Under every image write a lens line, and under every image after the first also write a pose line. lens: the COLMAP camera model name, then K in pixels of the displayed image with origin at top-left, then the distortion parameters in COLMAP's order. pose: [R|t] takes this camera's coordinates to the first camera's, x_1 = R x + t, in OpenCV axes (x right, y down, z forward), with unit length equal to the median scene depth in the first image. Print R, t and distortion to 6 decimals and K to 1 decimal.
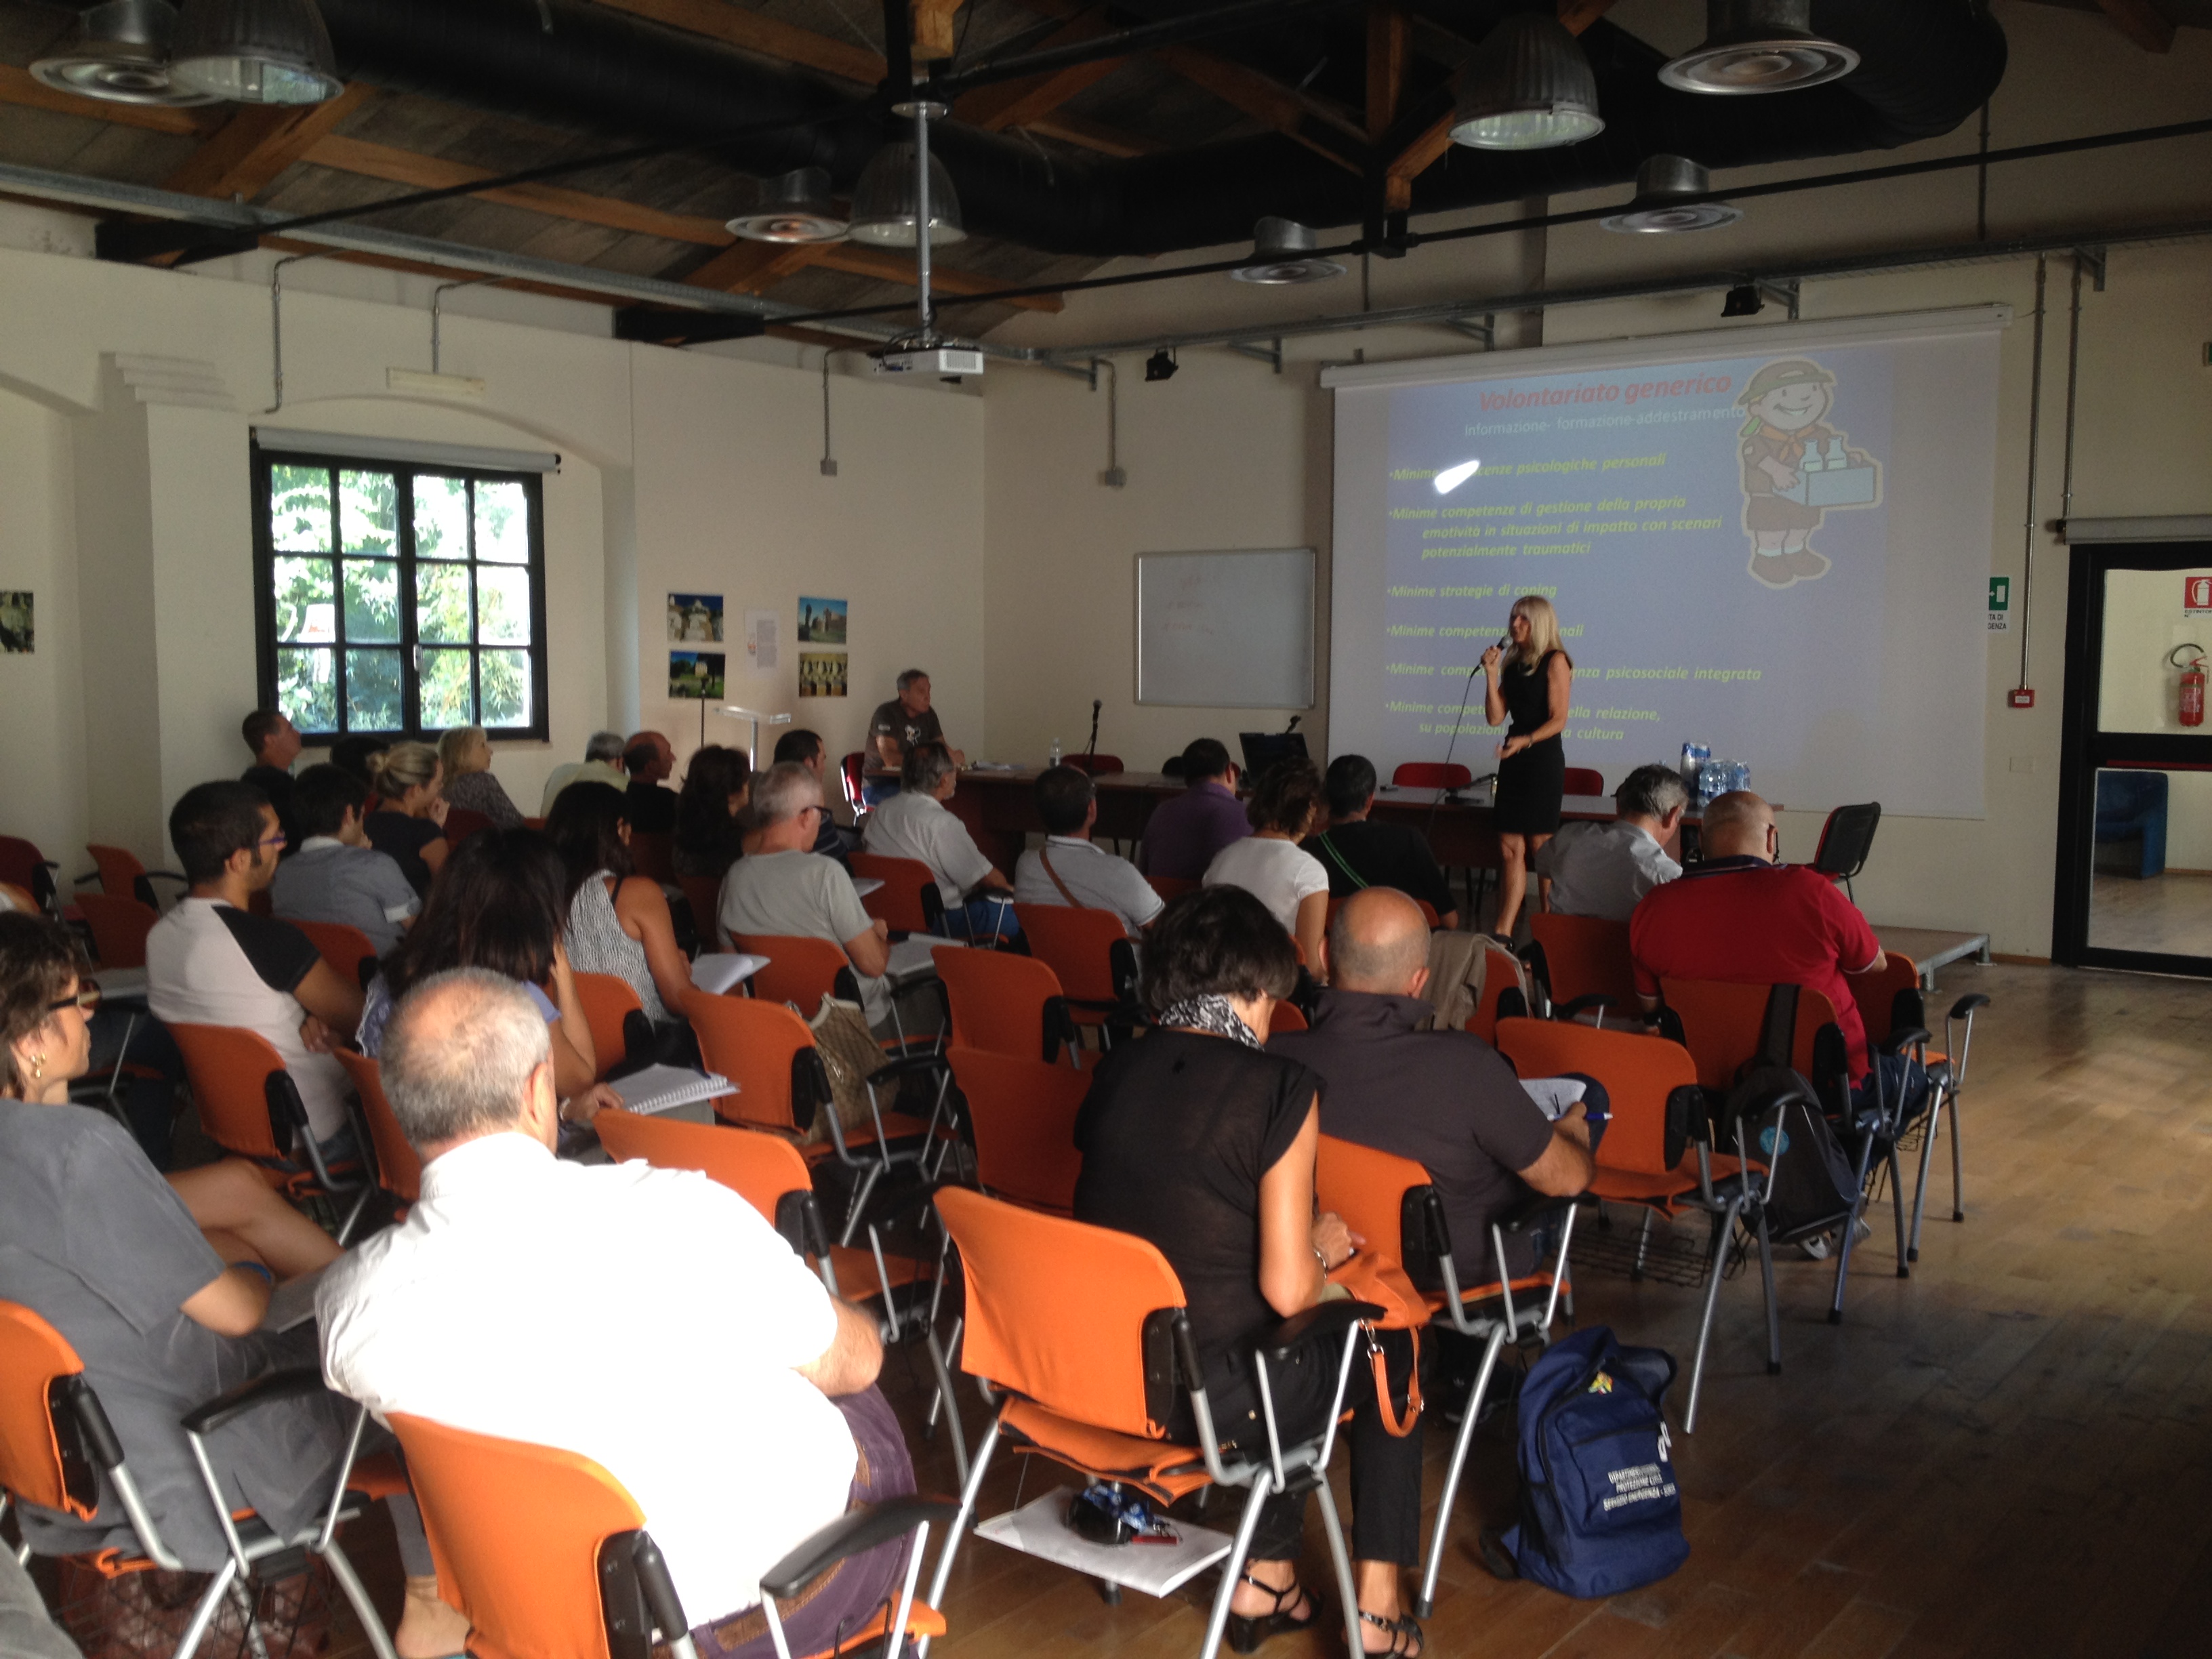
lens RADIAL K [[2063.7, 0, 1108.7], [0, 2063.7, 758.2], [0, 0, 1]] dist [0.127358, -0.306807]
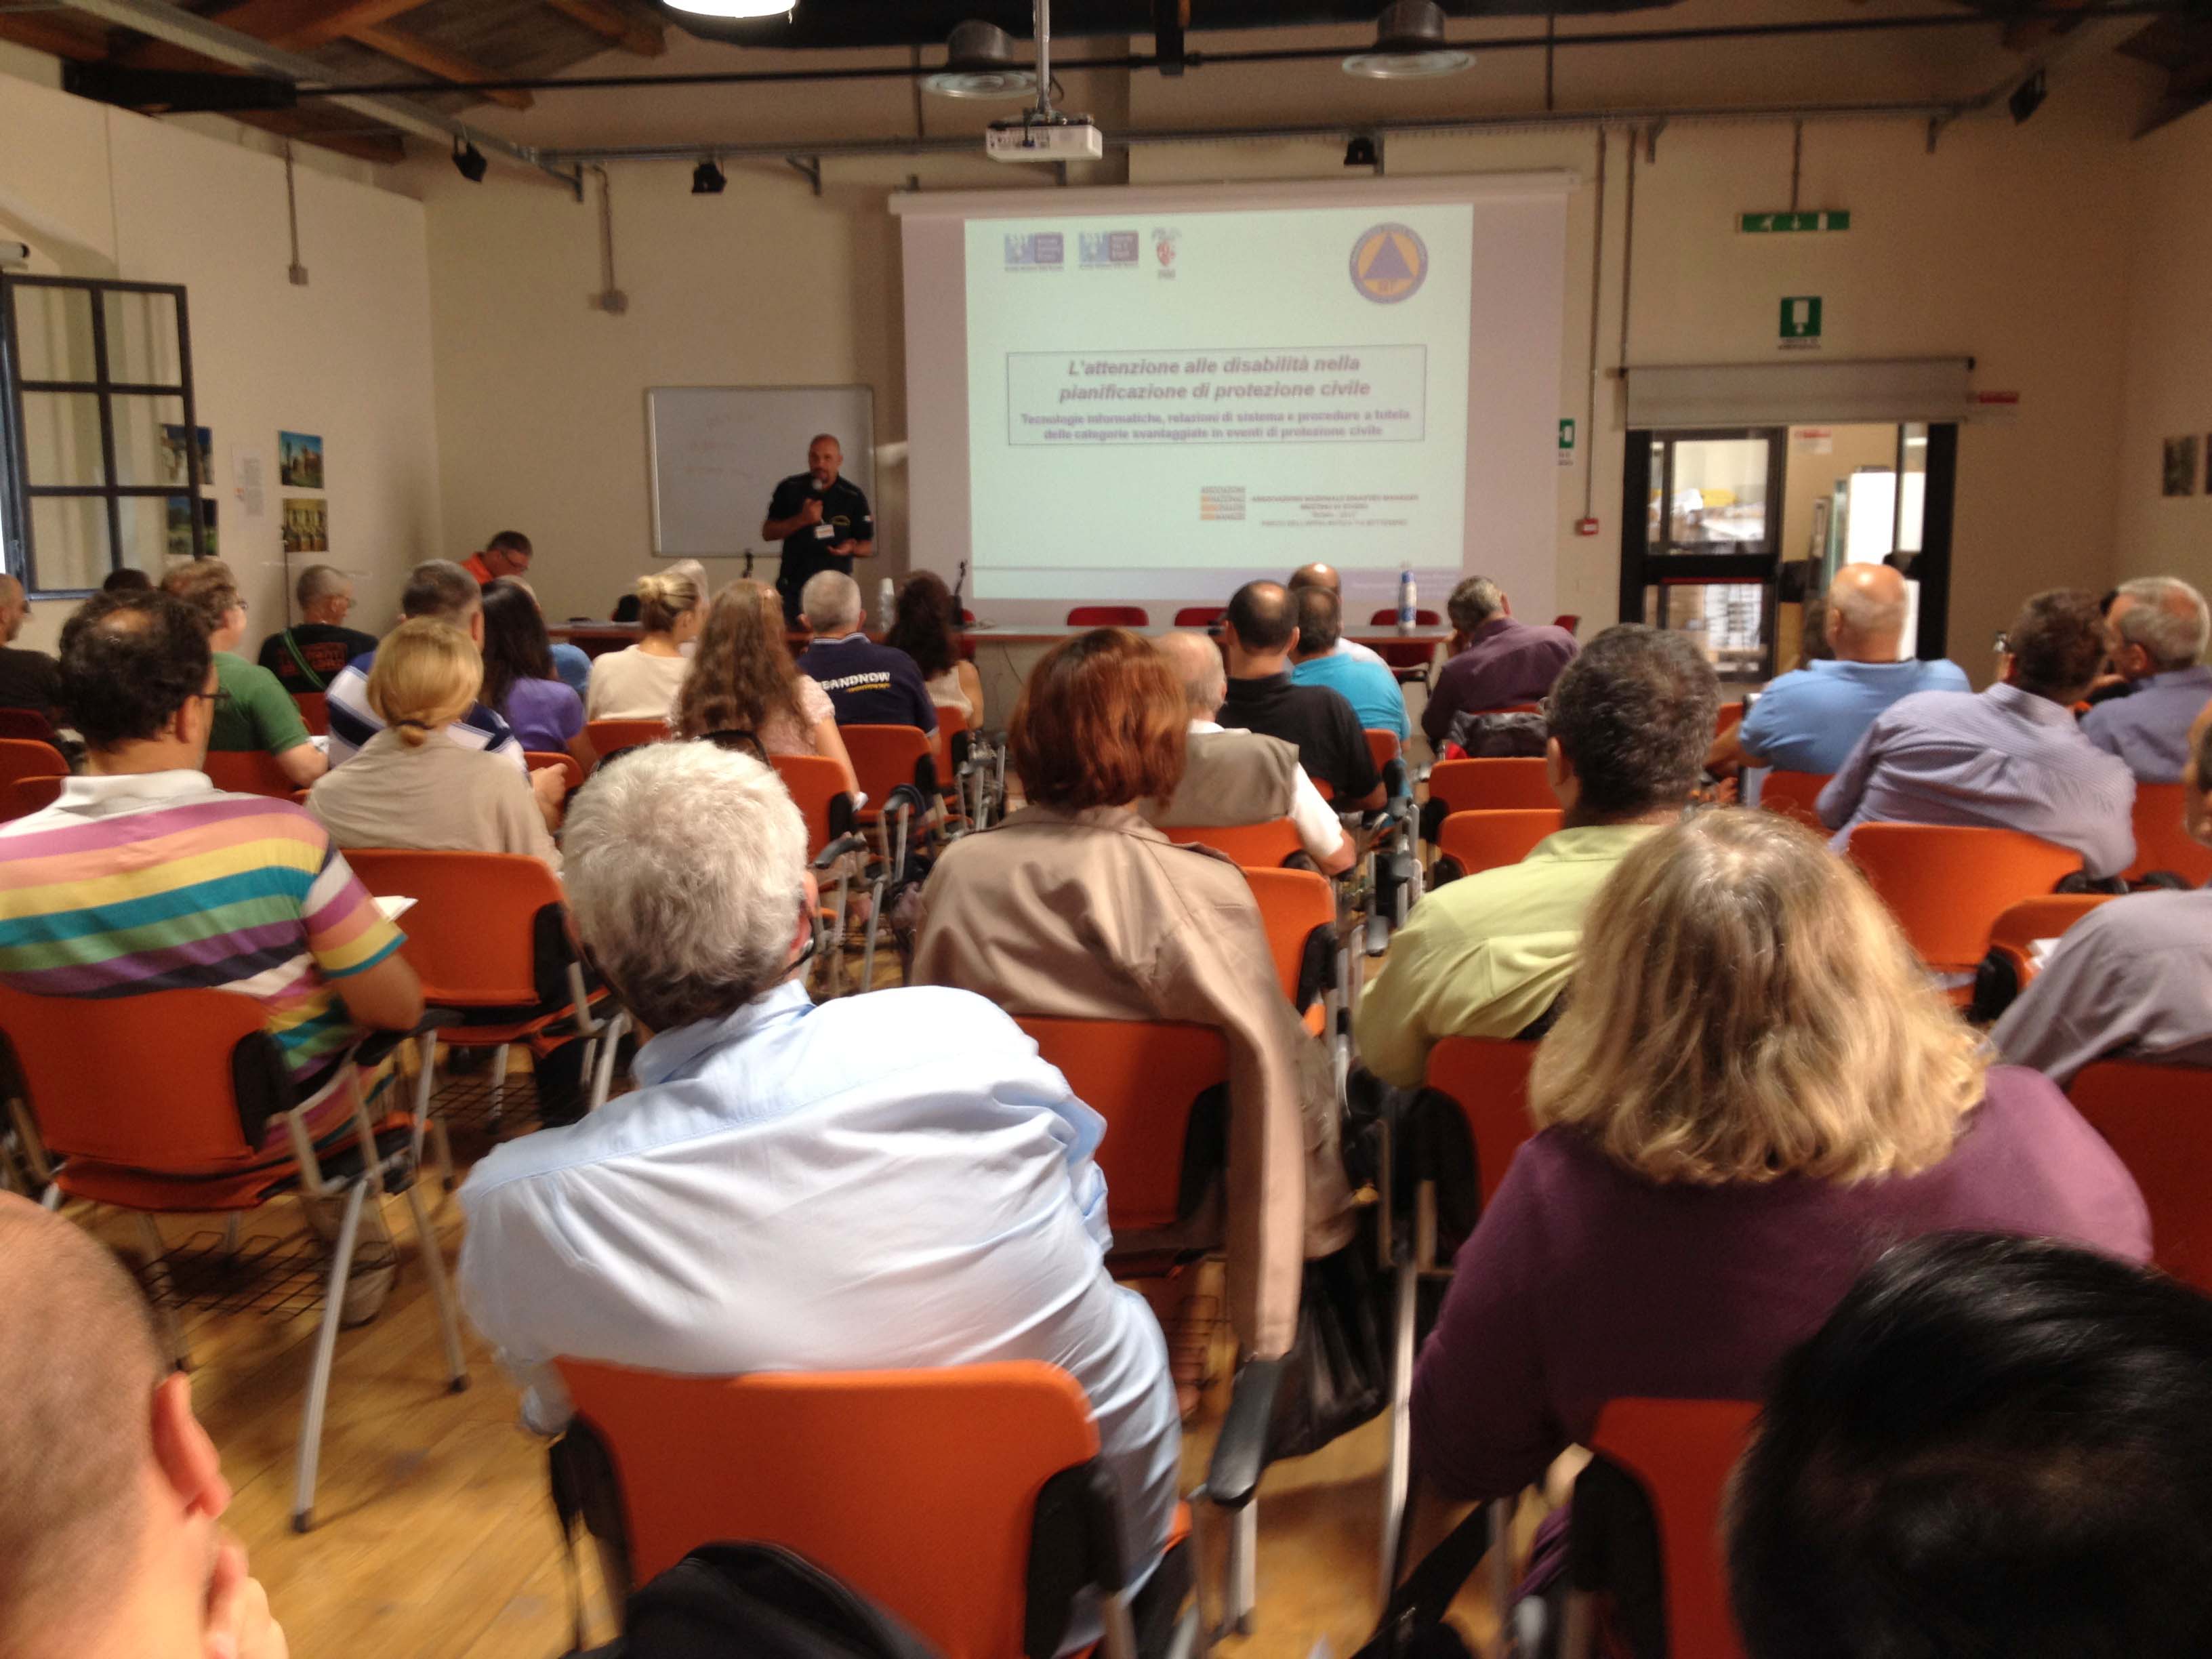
lens RADIAL K [[2063.7, 0, 1108.7], [0, 2063.7, 758.2], [0, 0, 1]] dist [0.127358, -0.306807]
pose [[0.878991, -0.065969, 0.472253, -0.279301], [0.036400, 0.996777, 0.071490, 0.005349], [-0.475447, -0.045649, 0.878559, 0.106700]]
